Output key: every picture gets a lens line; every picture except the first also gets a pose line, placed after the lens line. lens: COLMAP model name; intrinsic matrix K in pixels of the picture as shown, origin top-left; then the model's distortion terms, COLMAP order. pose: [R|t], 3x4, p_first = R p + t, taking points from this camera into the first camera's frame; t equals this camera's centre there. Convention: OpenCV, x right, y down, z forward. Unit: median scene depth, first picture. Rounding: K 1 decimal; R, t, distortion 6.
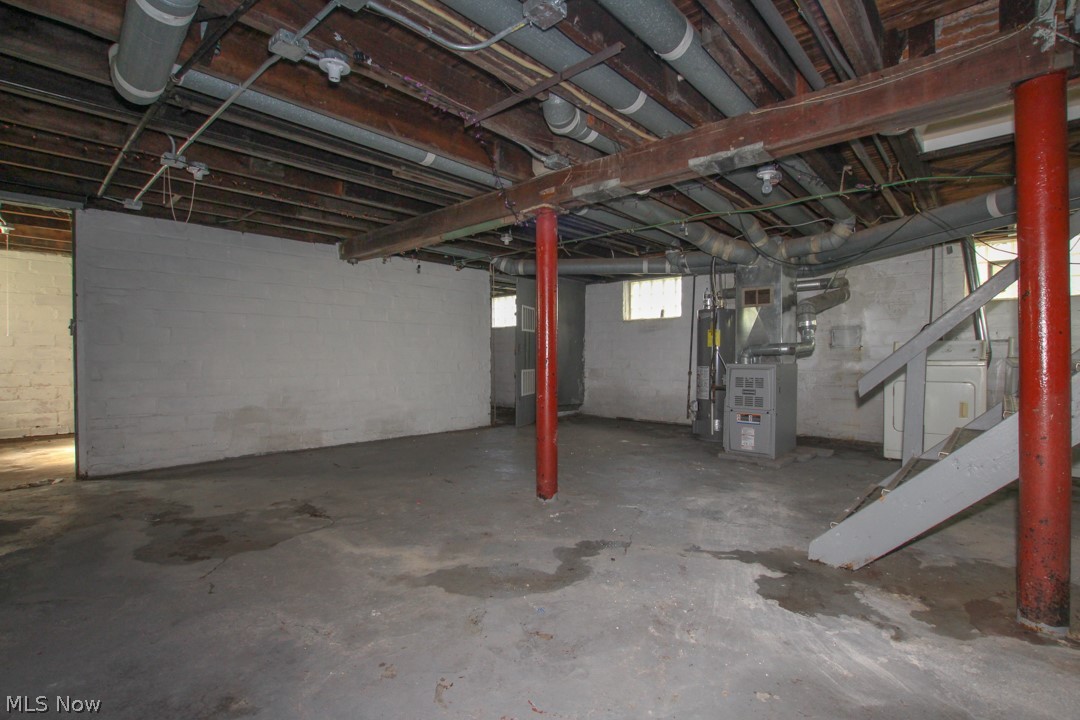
lens RADIAL K [[507.8, 0, 546.8], [0, 507.8, 359.7], [0, 0, 1]] dist [-0.031790, 0.000750]
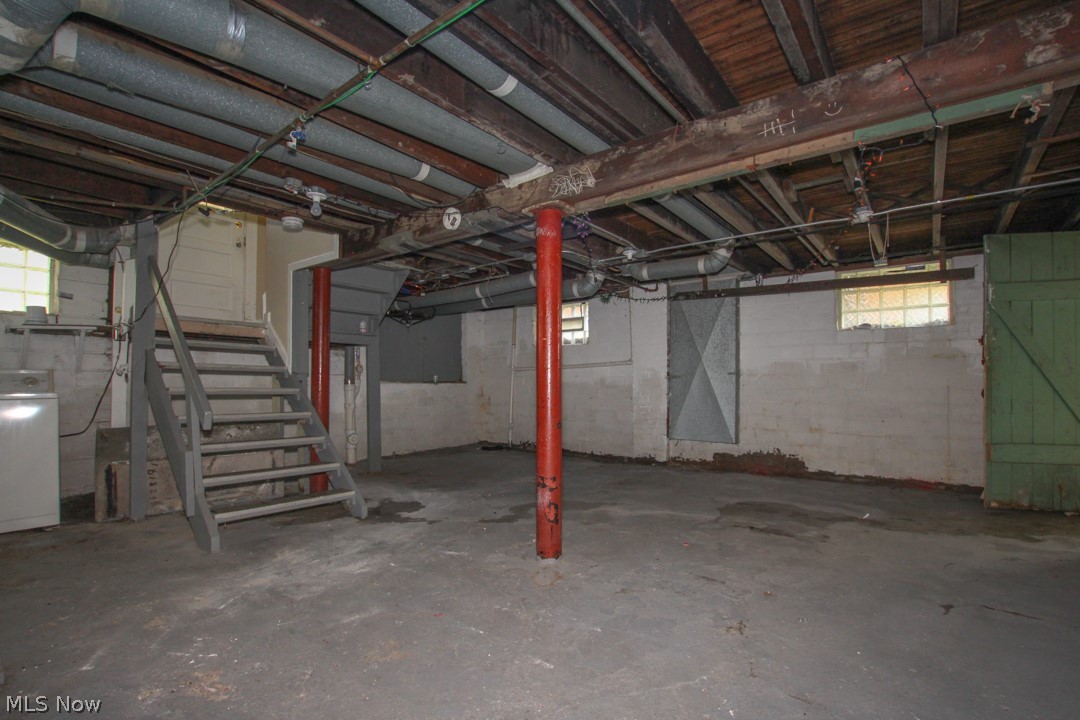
lens RADIAL K [[507.8, 0, 546.8], [0, 507.8, 359.7], [0, 0, 1]] dist [-0.031790, 0.000750]
pose [[-0.995749, -0.004697, -0.091992, 0.099694], [-0.000878, 0.999138, -0.041507, -0.016133], [0.092108, -0.041250, -0.994894, 2.222967]]
